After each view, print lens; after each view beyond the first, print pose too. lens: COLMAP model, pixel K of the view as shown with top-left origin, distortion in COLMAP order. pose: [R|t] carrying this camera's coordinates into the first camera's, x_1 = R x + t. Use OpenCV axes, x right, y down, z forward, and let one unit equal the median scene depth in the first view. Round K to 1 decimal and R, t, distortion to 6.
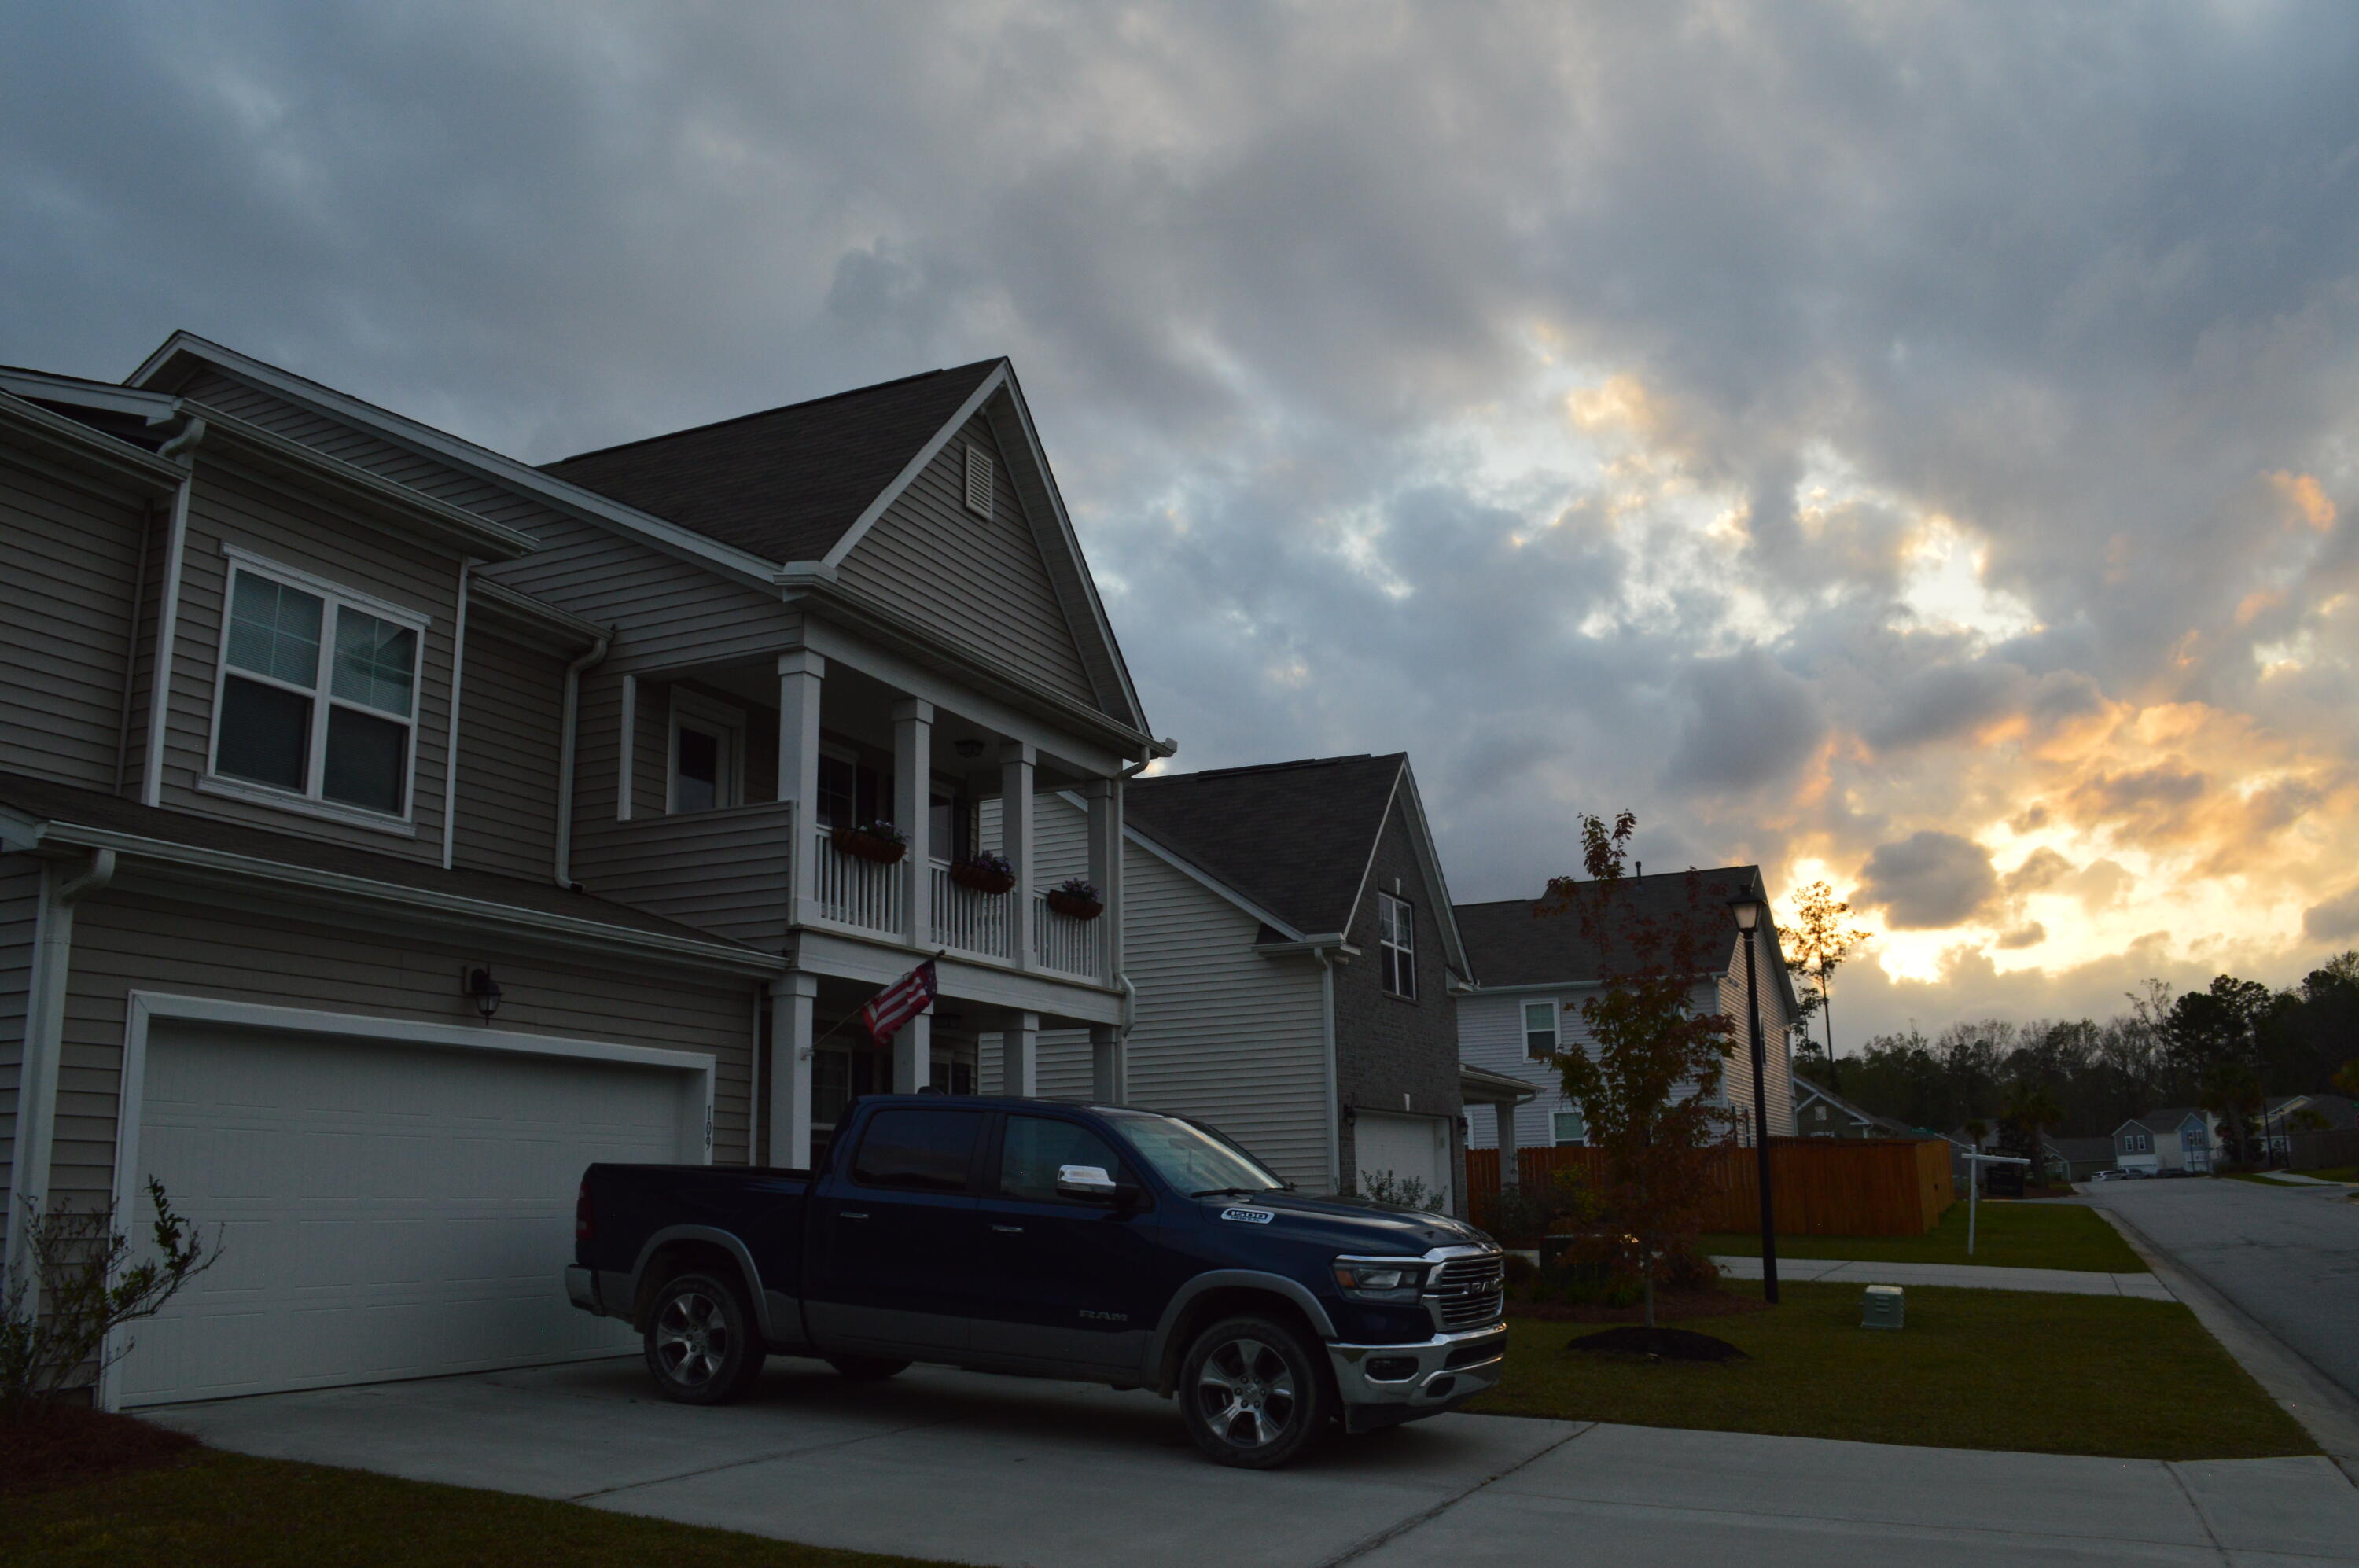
lens RADIAL K [[1884.5, 0, 1183.9], [0, 1884.5, 780.7], [0, 0, 1]] dist [-0.082635, 0.016053]
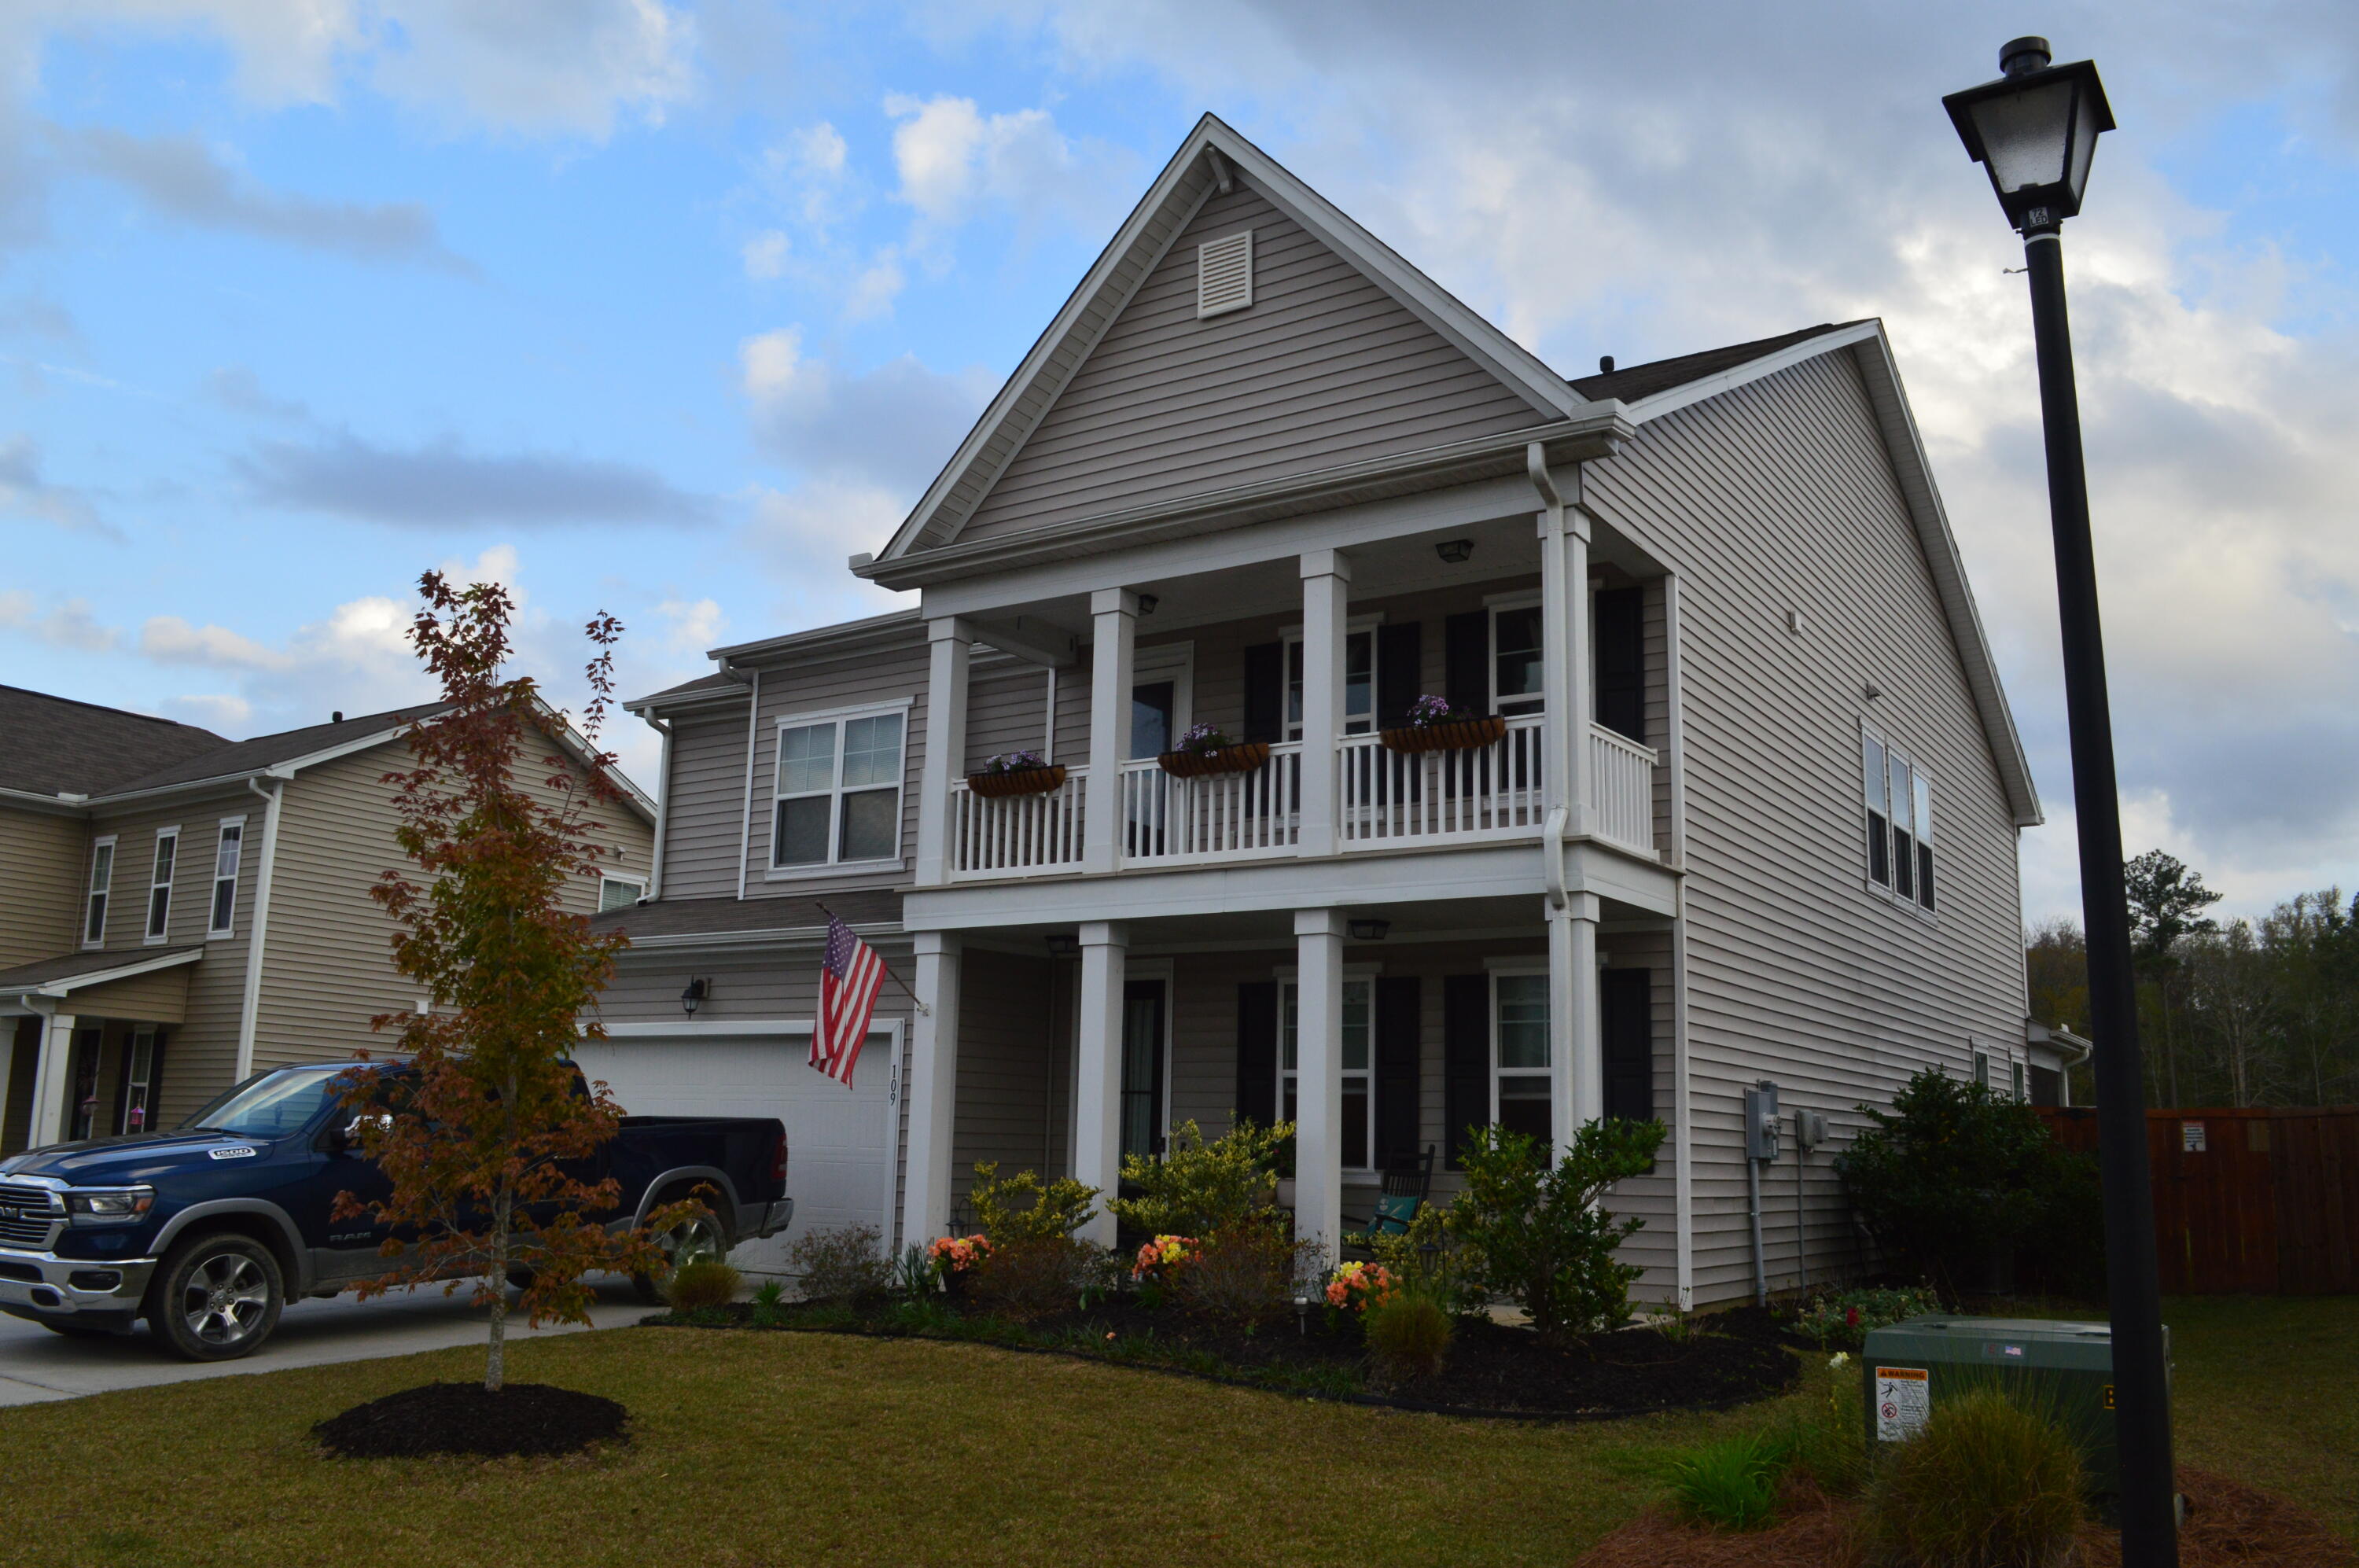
lens RADIAL K [[1884.5, 0, 1192.0], [0, 1884.5, 786.3], [0, 0, 1]] dist [-0.082635, 0.016053]
pose [[-0.160560, -0.172915, -0.971762, 0.593923], [0.197169, 0.959072, -0.203235, 0.198879], [0.967132, -0.224233, -0.119895, 0.965112]]
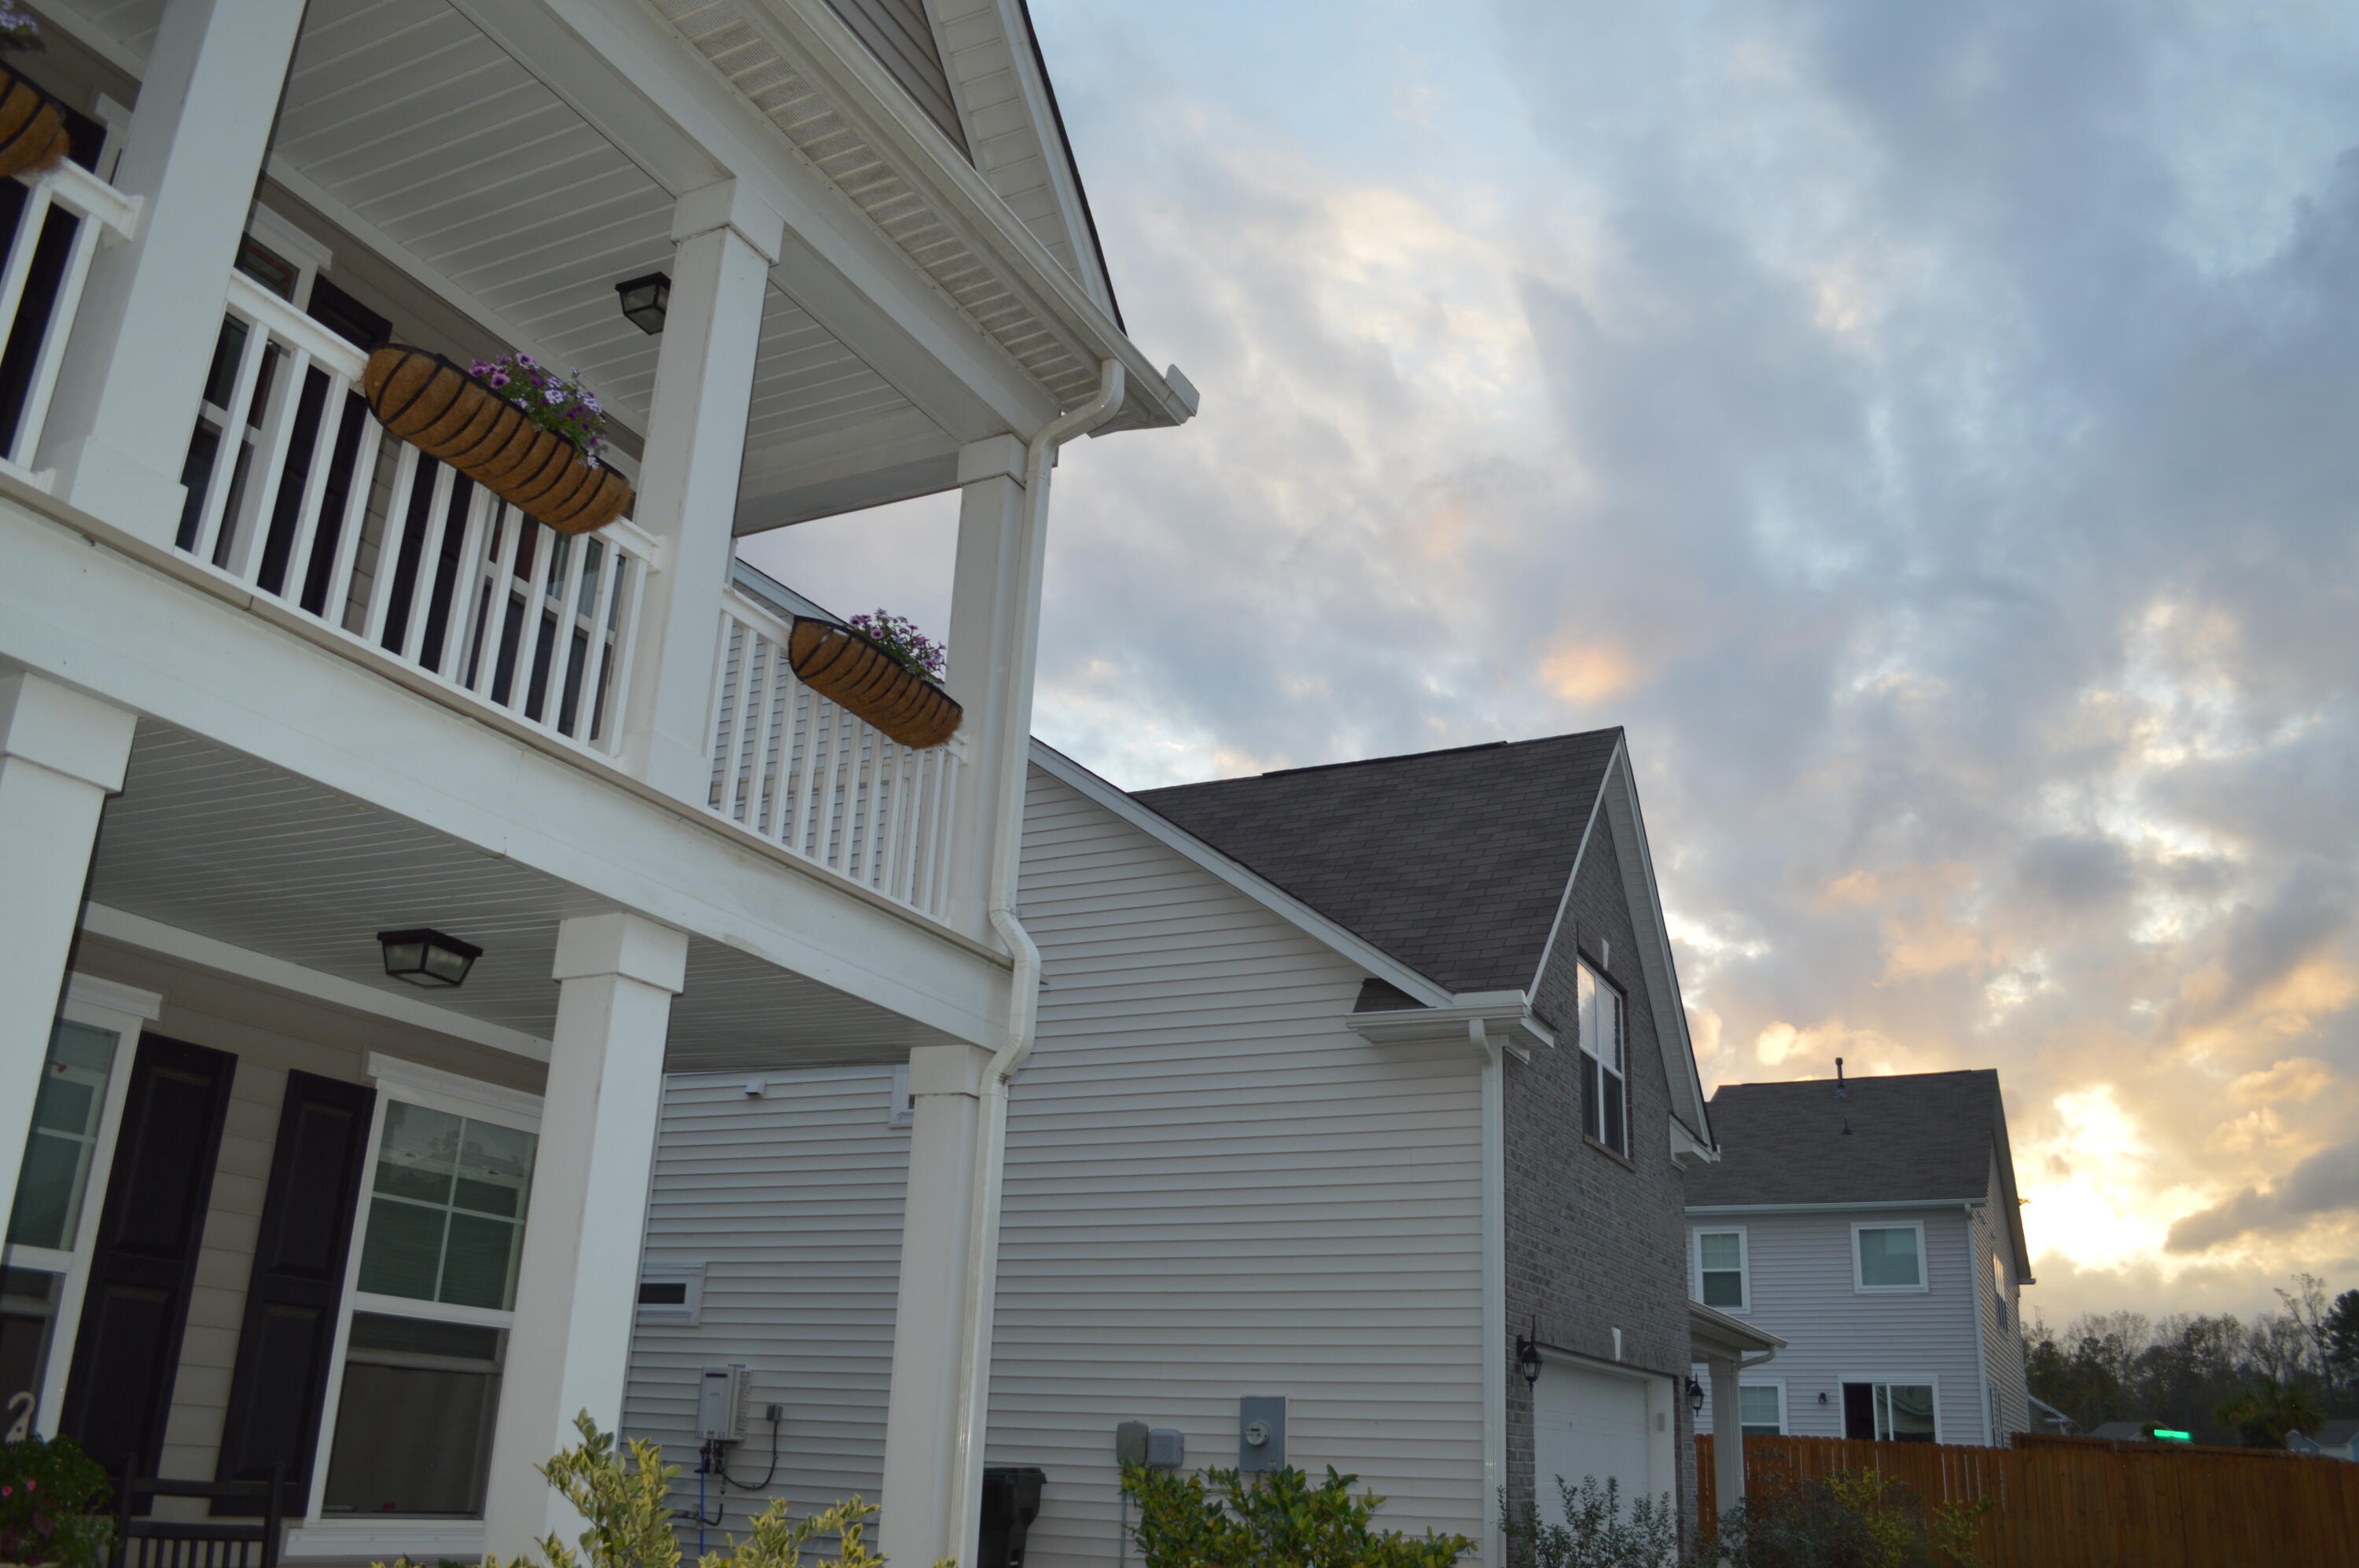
lens RADIAL K [[1884.5, 0, 1184.4], [0, 1884.5, 782.5], [0, 0, 1]] dist [-0.082635, 0.016053]
pose [[0.997663, 0.047075, -0.049513, 0.018789], [-0.052998, 0.990605, -0.126071, 0.122656], [0.043113, 0.128400, 0.990785, 0.635355]]
